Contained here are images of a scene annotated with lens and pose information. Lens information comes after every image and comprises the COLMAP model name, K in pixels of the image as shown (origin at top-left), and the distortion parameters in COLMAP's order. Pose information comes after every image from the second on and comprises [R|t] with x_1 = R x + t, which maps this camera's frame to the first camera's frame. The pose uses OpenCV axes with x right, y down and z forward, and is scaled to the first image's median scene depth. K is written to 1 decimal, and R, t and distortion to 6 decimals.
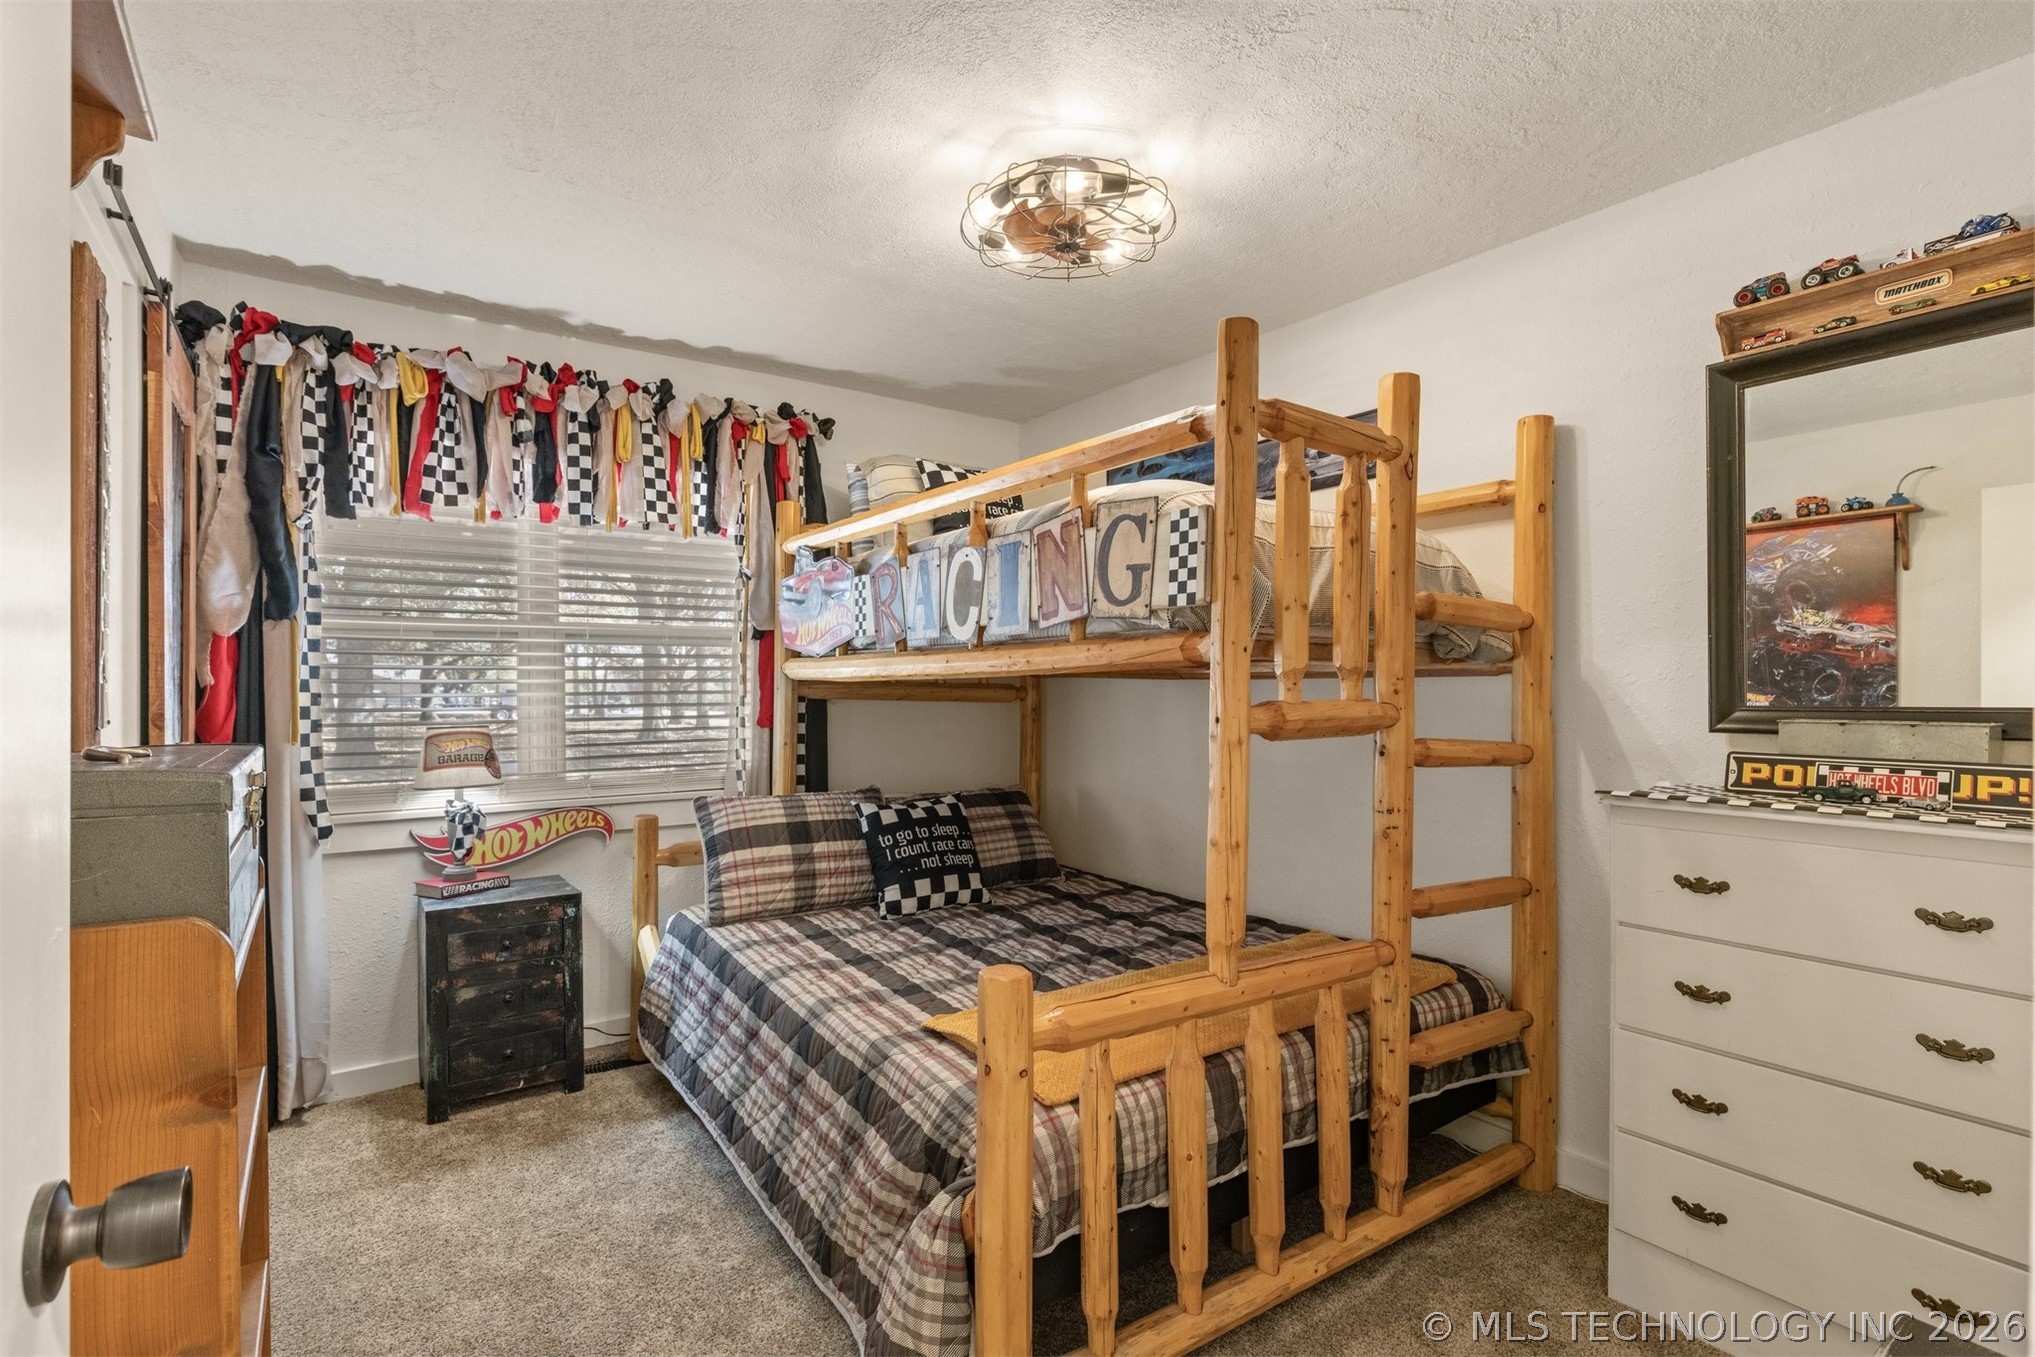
lens RADIAL K [[956.2, 0, 1017.4], [0, 956.2, 692.7], [0, 0, 1]] dist [-0.006172, 0.001748]
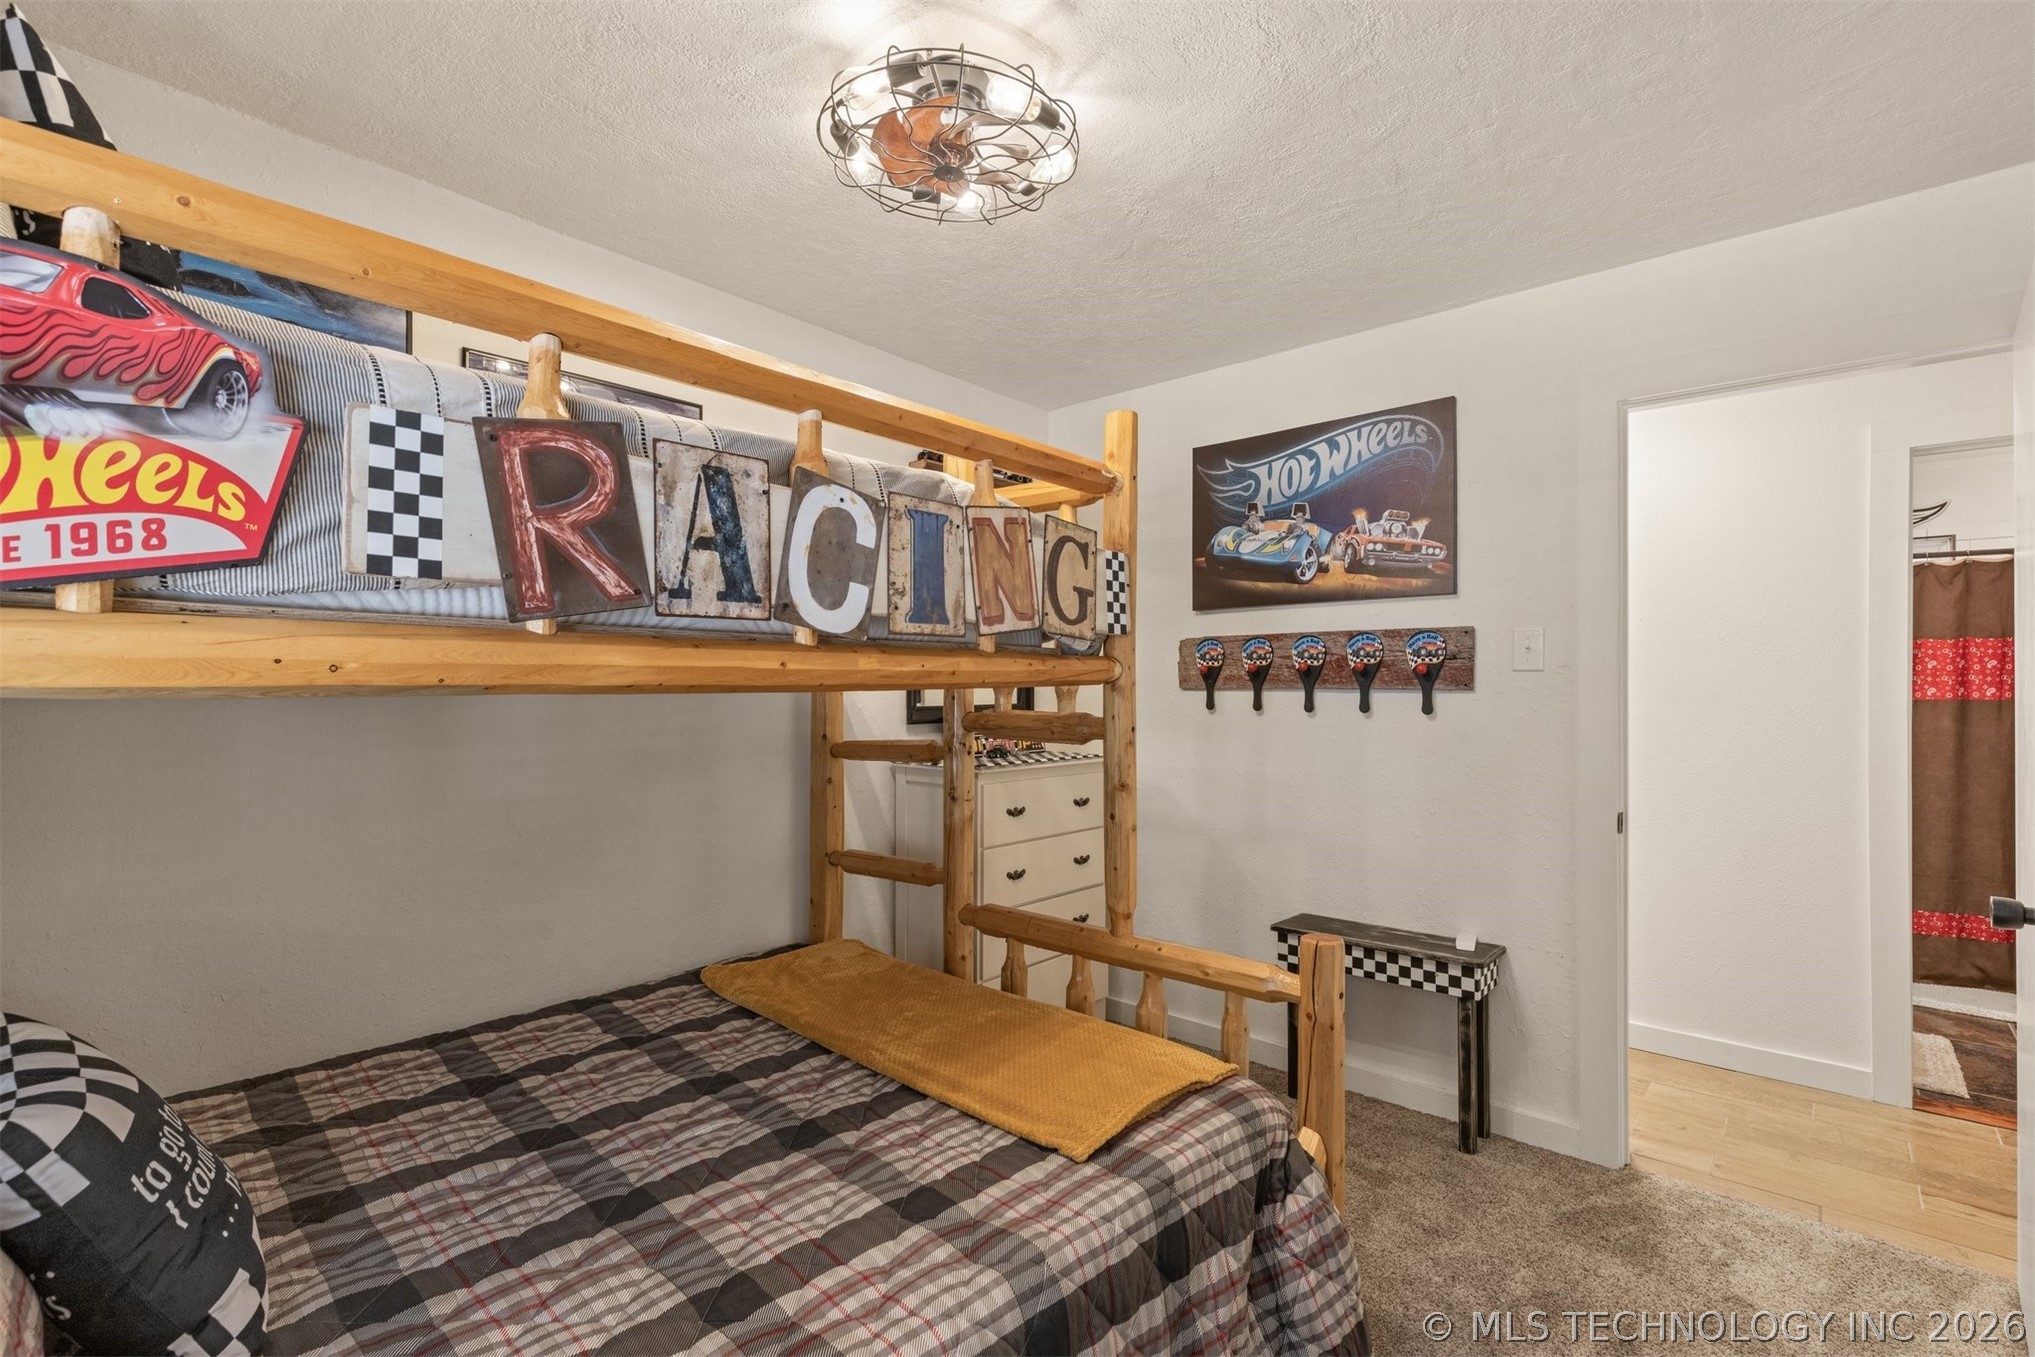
lens RADIAL K [[912.5, 0, 1015.3], [0, 912.5, 678.3], [0, 0, 1]] dist [0.000065, -0.000038]
pose [[-0.220652, 0.007249, 0.975326, -0.896505], [-0.000385, 0.999972, -0.007519, -0.027874], [-0.975352, -0.002034, -0.220643, 1.370342]]
